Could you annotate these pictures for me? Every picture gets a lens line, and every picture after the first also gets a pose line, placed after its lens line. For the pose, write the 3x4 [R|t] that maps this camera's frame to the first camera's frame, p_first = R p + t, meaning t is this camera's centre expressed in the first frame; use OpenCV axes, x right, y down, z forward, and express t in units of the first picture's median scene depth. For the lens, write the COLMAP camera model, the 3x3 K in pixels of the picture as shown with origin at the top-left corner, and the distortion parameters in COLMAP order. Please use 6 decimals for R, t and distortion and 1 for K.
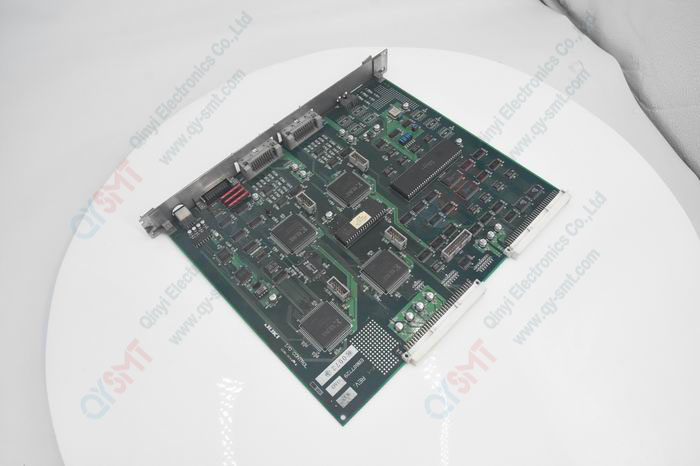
lens RADIAL K [[479.8, 0, 350.0], [0, 479.8, 233.4], [0, 0, 1]] dist [-0.108107, 0.019023]
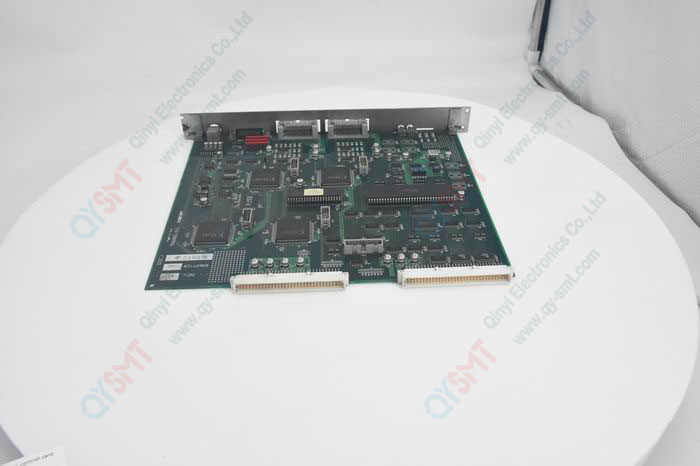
lens RADIAL K [[567.0, 0, 348.4], [0, 567.0, 232.0], [0, 0, 1]] dist [-0.058653, -0.010926]
pose [[0.748272, 0.442313, -0.494417, 0.712700], [-0.578204, 0.800209, -0.159200, 0.190709], [0.325221, 0.404999, 0.854522, 0.006984]]
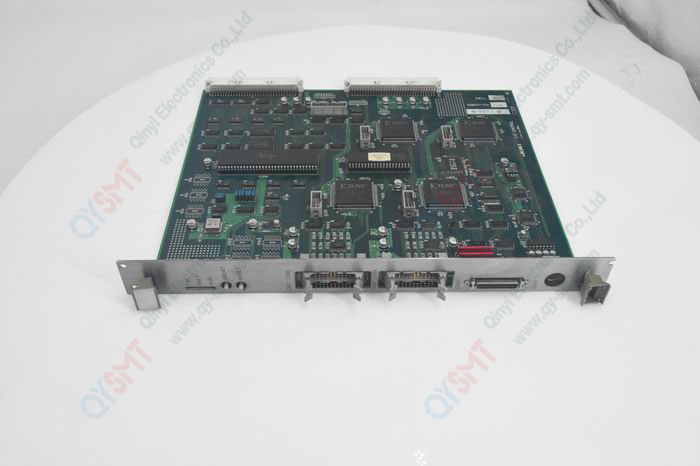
lens RADIAL K [[637.1, 0, 352.9], [0, 637.1, 231.3], [0, 0, 1]] dist [-0.005344, 0.000000]
pose [[-0.730615, -0.446970, 0.516159, -0.614542], [0.590314, -0.033613, 0.806473, -1.013567], [-0.343120, 0.893917, 0.288411, 0.781982]]
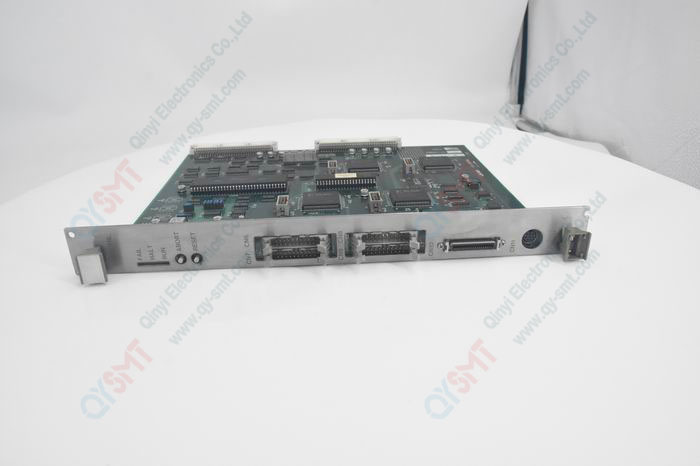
lens RADIAL K [[514.9, 0, 349.8], [0, 514.9, 234.1], [0, 0, 1]] dist [-0.082702, 0.011089]
pose [[-0.753988, -0.221917, 0.618268, -0.624633], [0.583648, 0.205572, 0.785554, -0.780825], [-0.301426, 0.953149, -0.025478, 1.113368]]
